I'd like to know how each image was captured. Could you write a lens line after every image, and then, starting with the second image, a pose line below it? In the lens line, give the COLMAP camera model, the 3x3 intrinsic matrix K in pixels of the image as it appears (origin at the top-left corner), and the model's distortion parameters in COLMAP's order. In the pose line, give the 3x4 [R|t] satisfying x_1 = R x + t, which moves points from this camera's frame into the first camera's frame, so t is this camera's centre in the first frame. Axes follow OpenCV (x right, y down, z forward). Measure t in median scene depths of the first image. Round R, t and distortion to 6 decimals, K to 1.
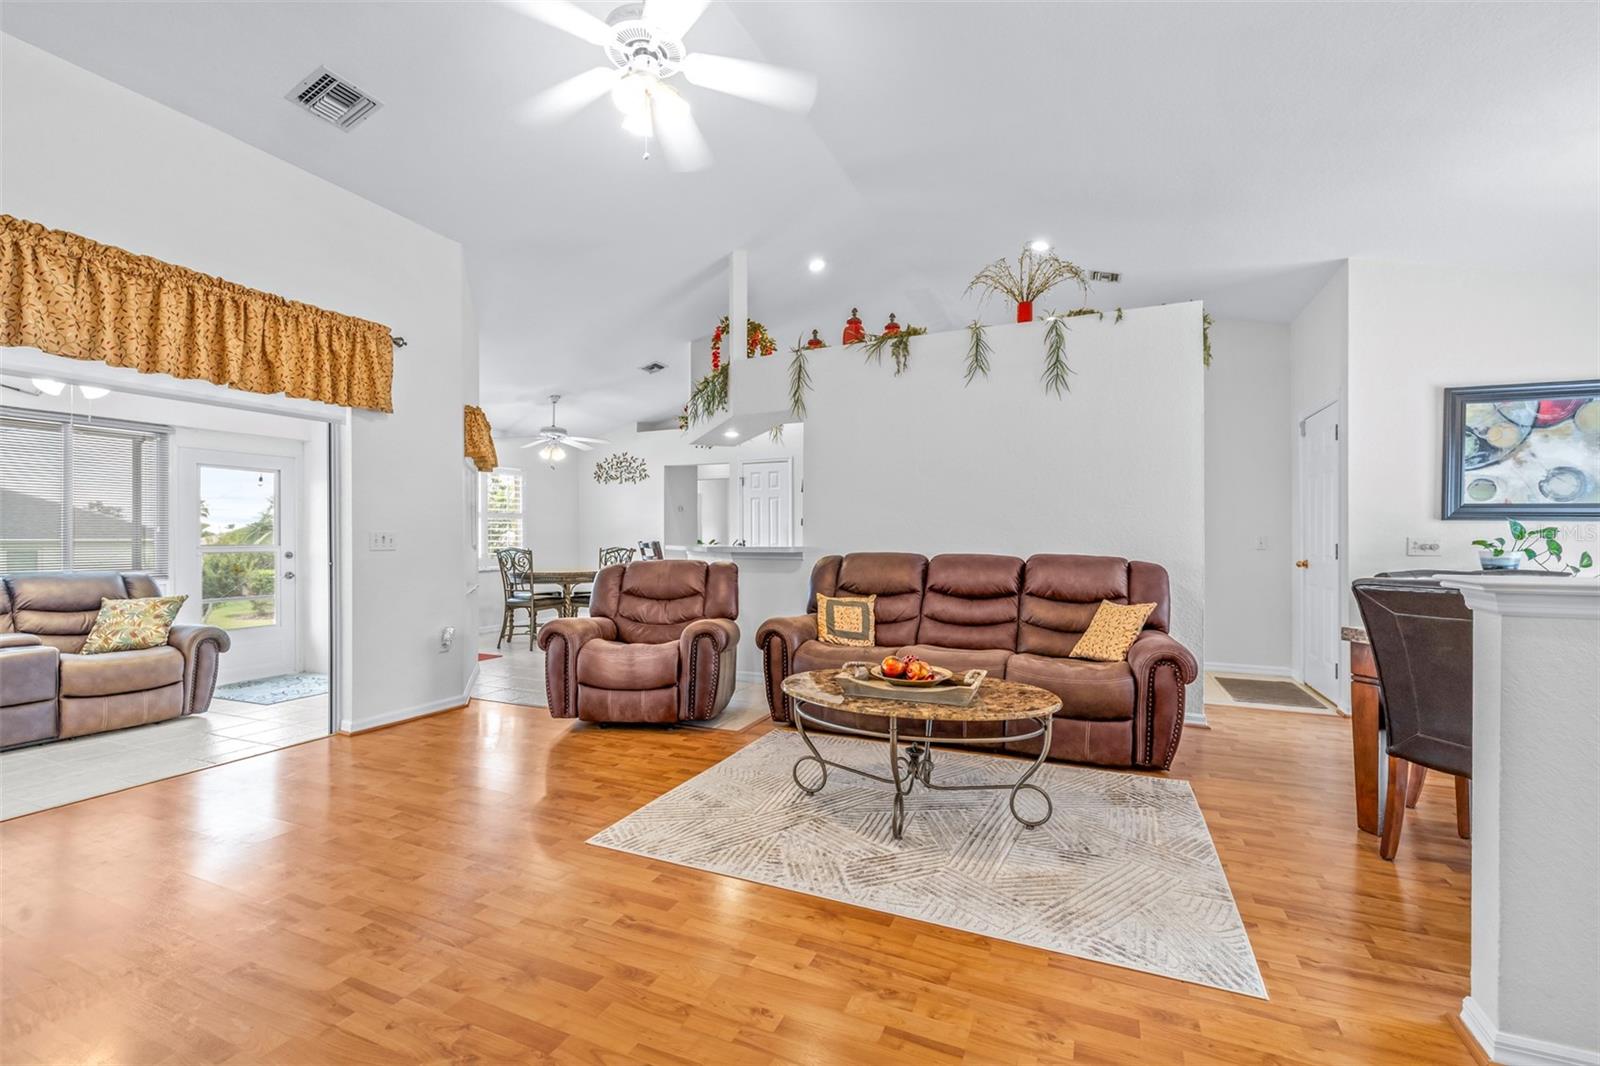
lens RADIAL K [[683.1, 0, 800.7], [0, 683.1, 529.7], [0, 0, 1]] dist [0.000396, -0.000043]
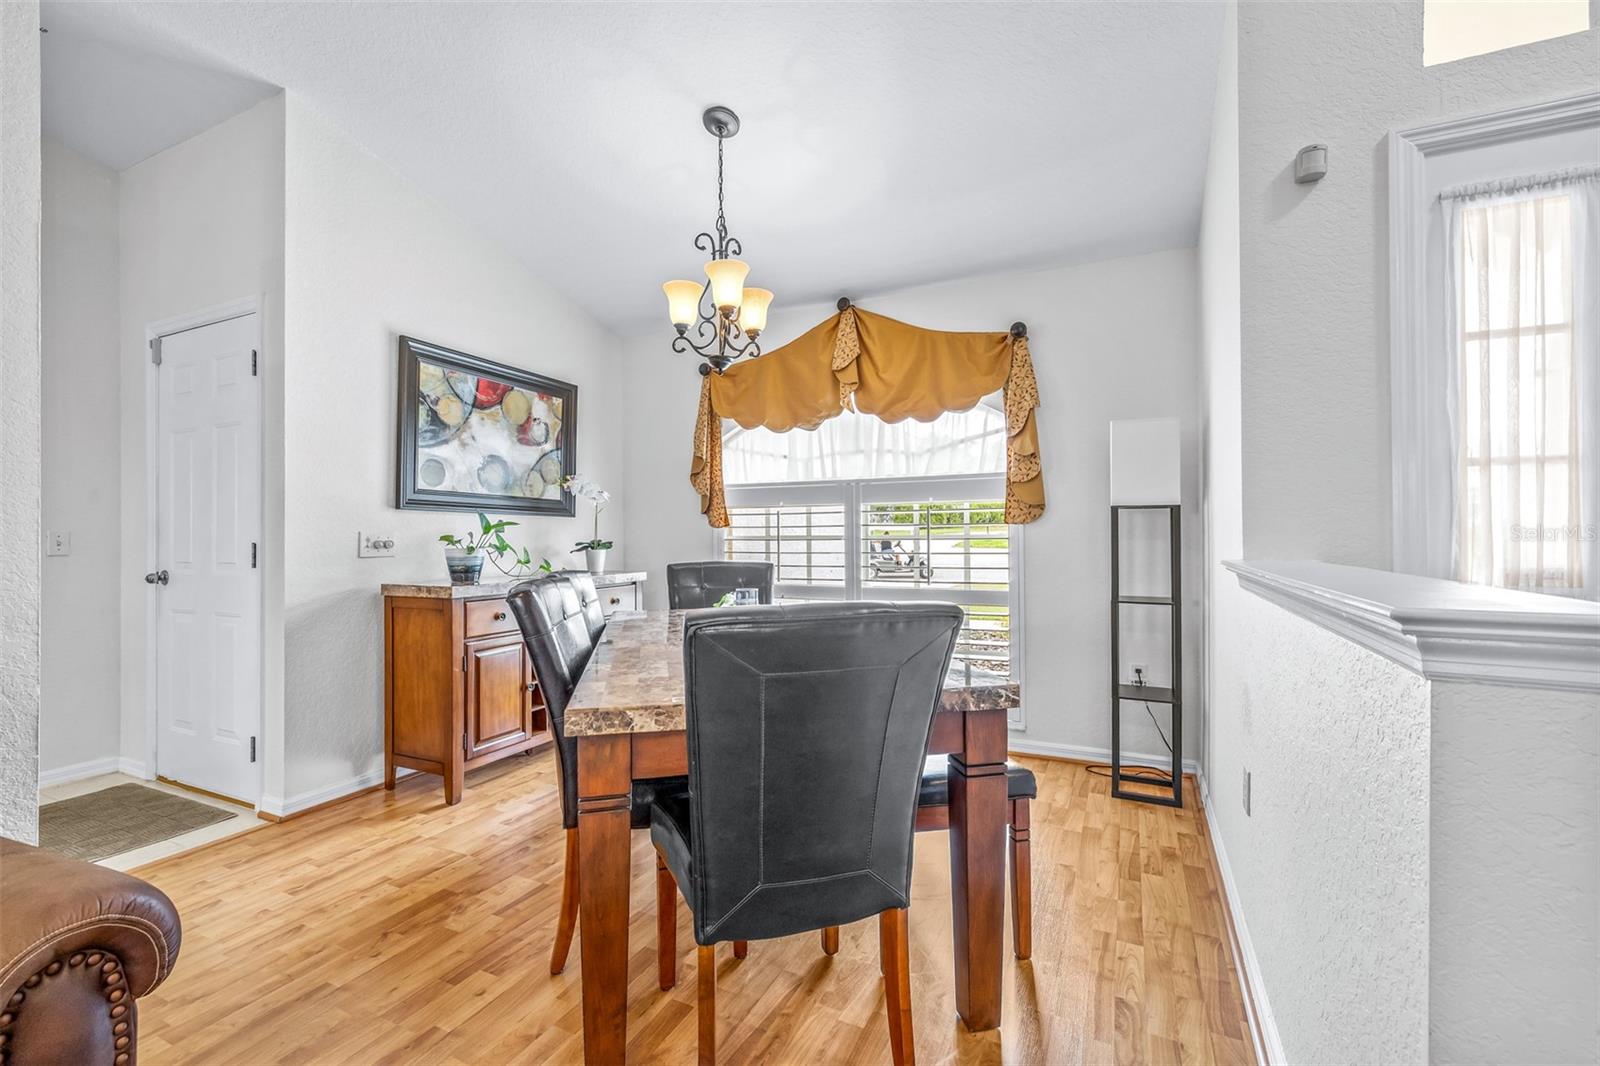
lens RADIAL K [[683.1, 0, 800.7], [0, 683.1, 529.7], [0, 0, 1]] dist [0.000396, -0.000043]
pose [[0.034208, 0.004029, 0.999407, 0.206713], [-0.005154, 0.999979, -0.003855, 0.009867], [-0.999401, -0.005019, 0.034228, 0.545545]]
